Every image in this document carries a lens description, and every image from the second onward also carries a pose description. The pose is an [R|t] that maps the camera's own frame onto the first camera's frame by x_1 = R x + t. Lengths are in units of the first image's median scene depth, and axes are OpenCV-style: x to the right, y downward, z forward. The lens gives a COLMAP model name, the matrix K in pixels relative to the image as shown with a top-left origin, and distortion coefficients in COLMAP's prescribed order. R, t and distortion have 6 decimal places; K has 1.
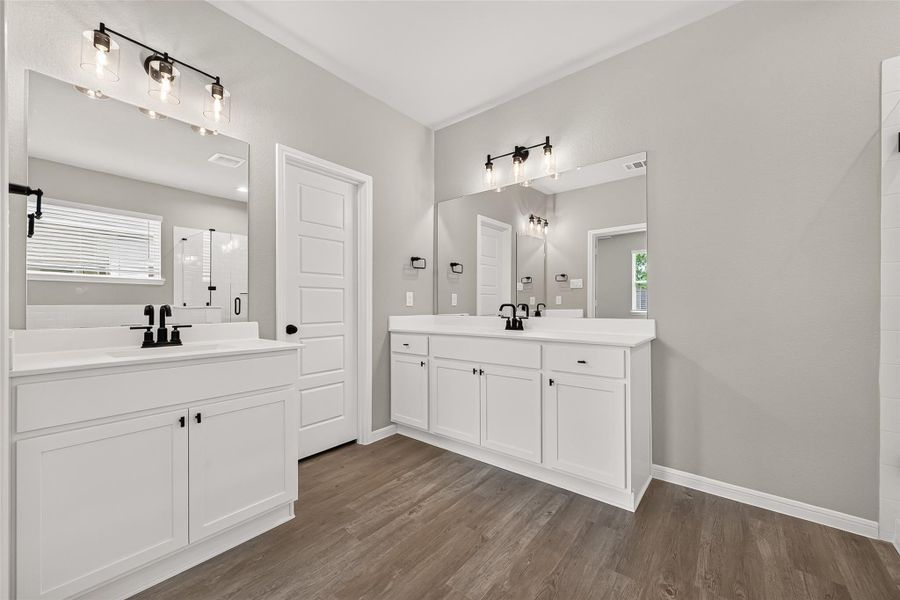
lens RADIAL K [[354.5, 0, 448.9], [0, 354.5, 305.7], [0, 0, 1]] dist [0.002208, -0.000466]
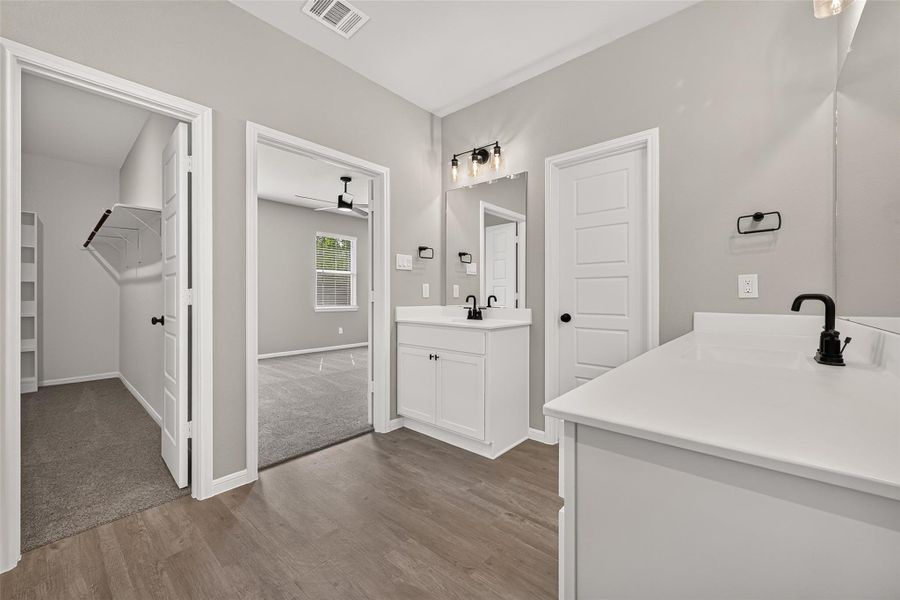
lens RADIAL K [[354.5, 0, 449.2], [0, 354.5, 295.1], [0, 0, 1]] dist [0.002208, -0.000466]
pose [[-0.048699, 0.001990, -0.998812, 0.968083], [0.001288, 0.999997, 0.001929, -0.007779], [0.998813, -0.001193, -0.048702, 1.008511]]
